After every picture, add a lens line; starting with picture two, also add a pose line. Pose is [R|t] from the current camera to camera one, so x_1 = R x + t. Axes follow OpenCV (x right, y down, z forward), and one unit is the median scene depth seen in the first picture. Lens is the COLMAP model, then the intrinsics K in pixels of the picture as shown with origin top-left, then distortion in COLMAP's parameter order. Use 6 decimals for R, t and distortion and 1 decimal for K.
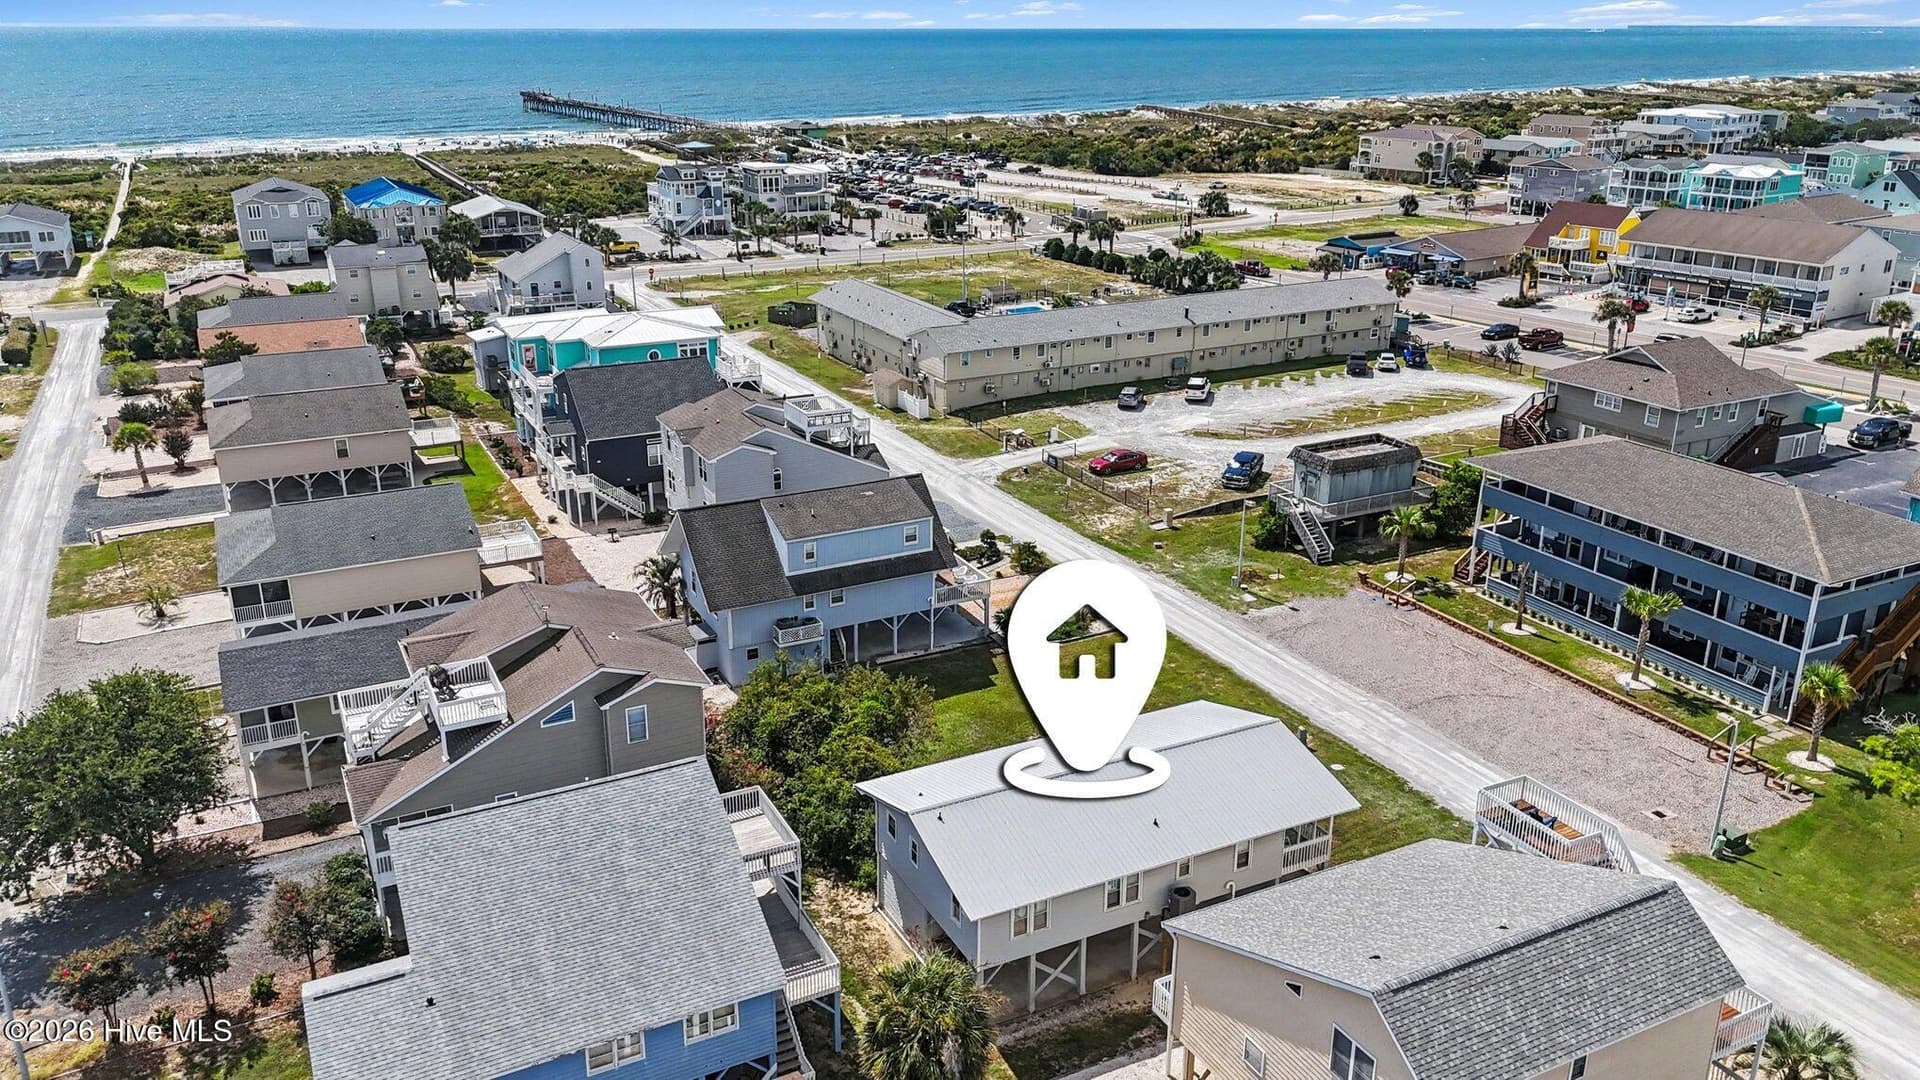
lens RADIAL K [[1406.5, 0, 960.0], [0, 1406.5, 540.0], [0, 0, 1]] dist [0.044639, -0.029273]
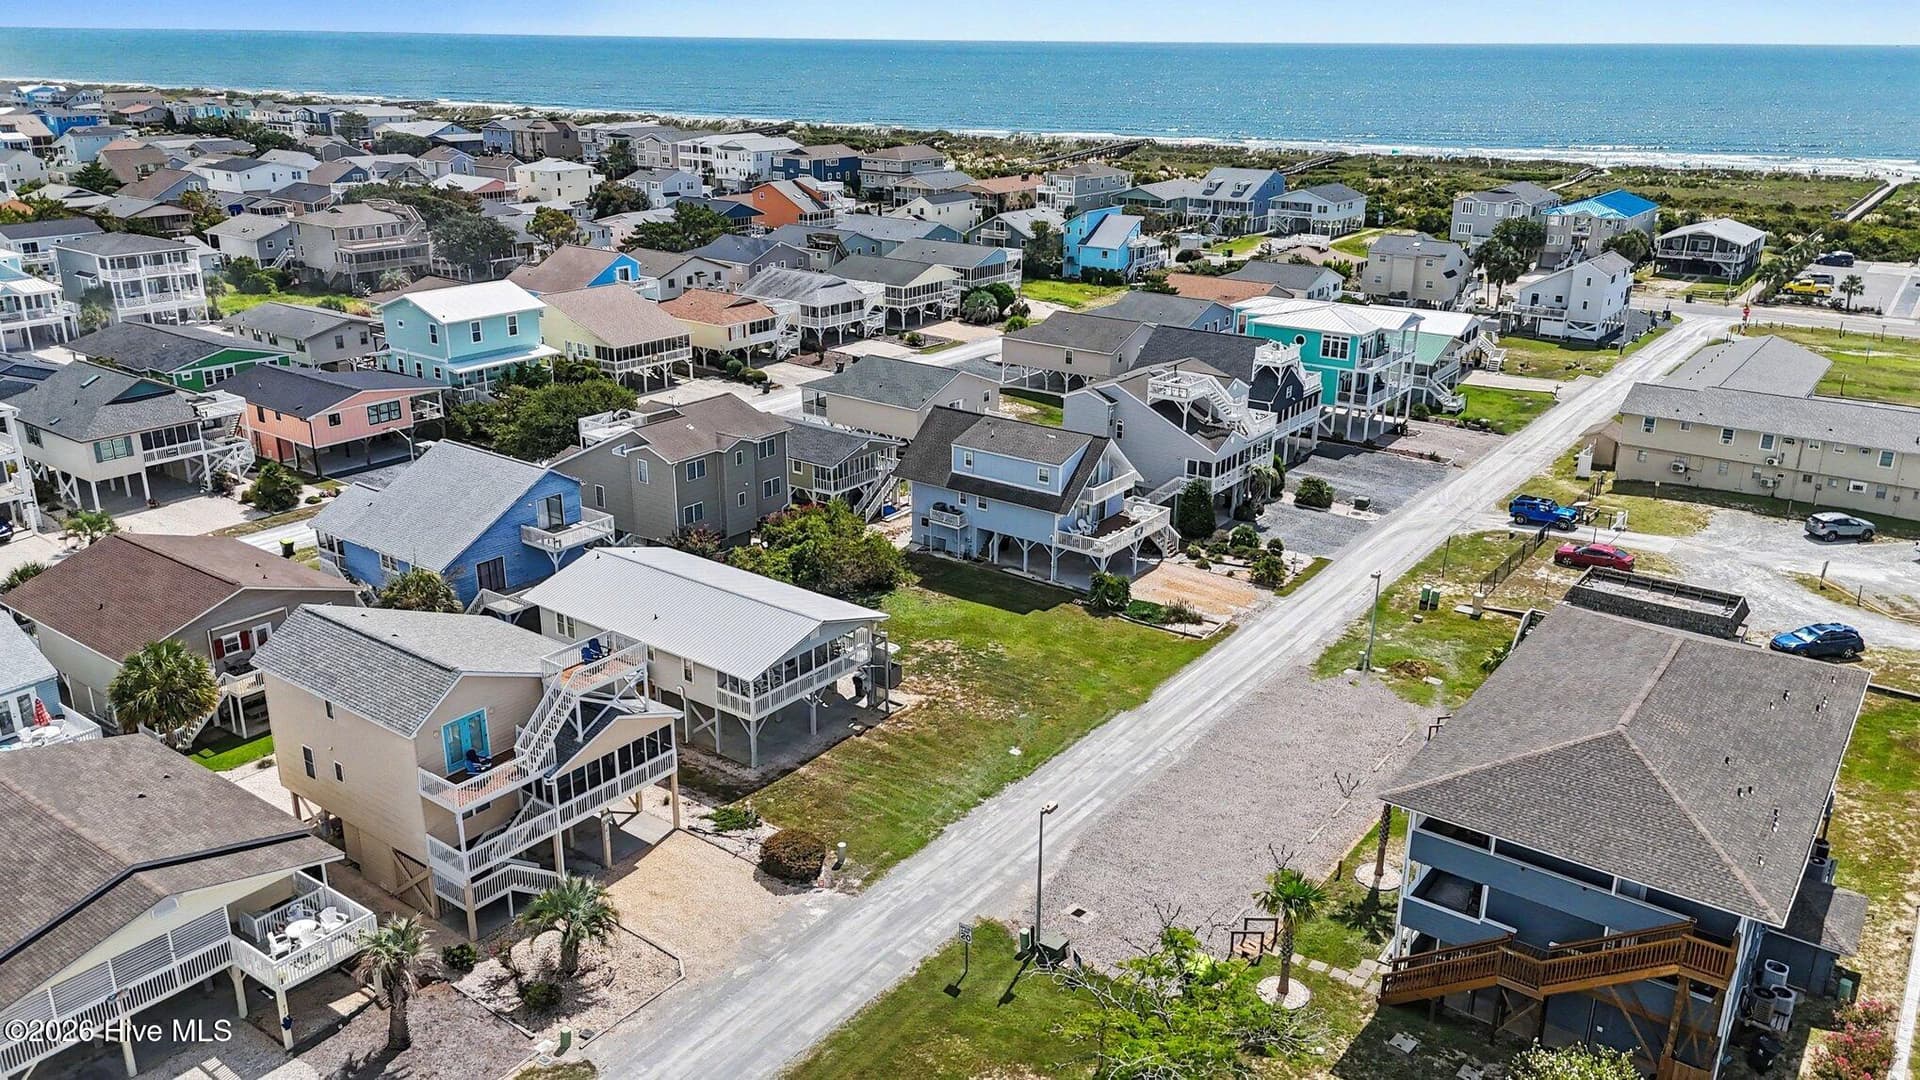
lens RADIAL K [[1406.5, 0, 960.0], [0, 1406.5, 540.0], [0, 0, 1]] dist [0.044639, -0.029273]
pose [[0.449599, 0.301466, -0.840820, 0.605316], [-0.311478, 0.935152, 0.168736, -0.083479], [0.837163, 0.186033, 0.514344, 0.228591]]
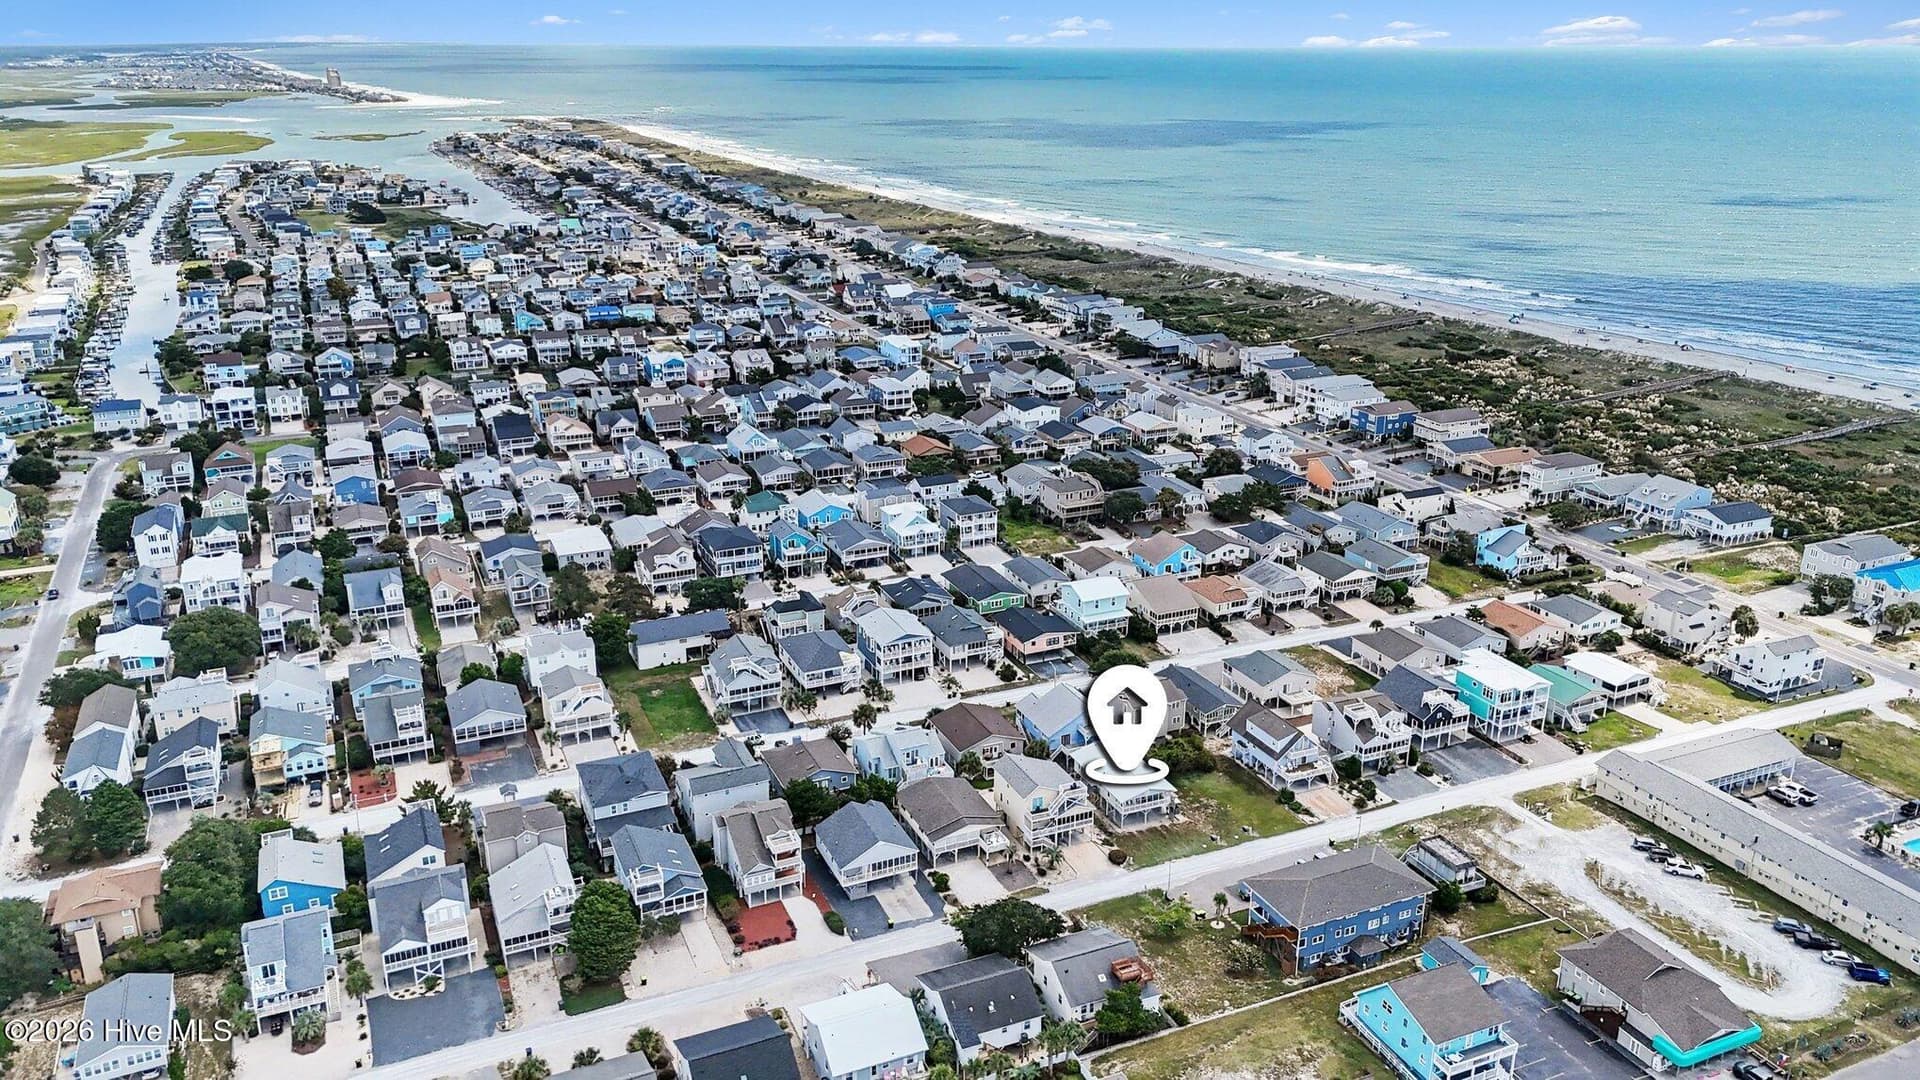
lens RADIAL K [[1406.5, 0, 960.0], [0, 1406.5, 540.0], [0, 0, 1]] dist [0.044639, -0.029273]
pose [[-0.046649, 0.335485, -0.940890, 1.750629], [-0.346170, 0.878118, 0.330266, -0.751158], [0.937011, 0.341114, 0.075171, 0.000020]]
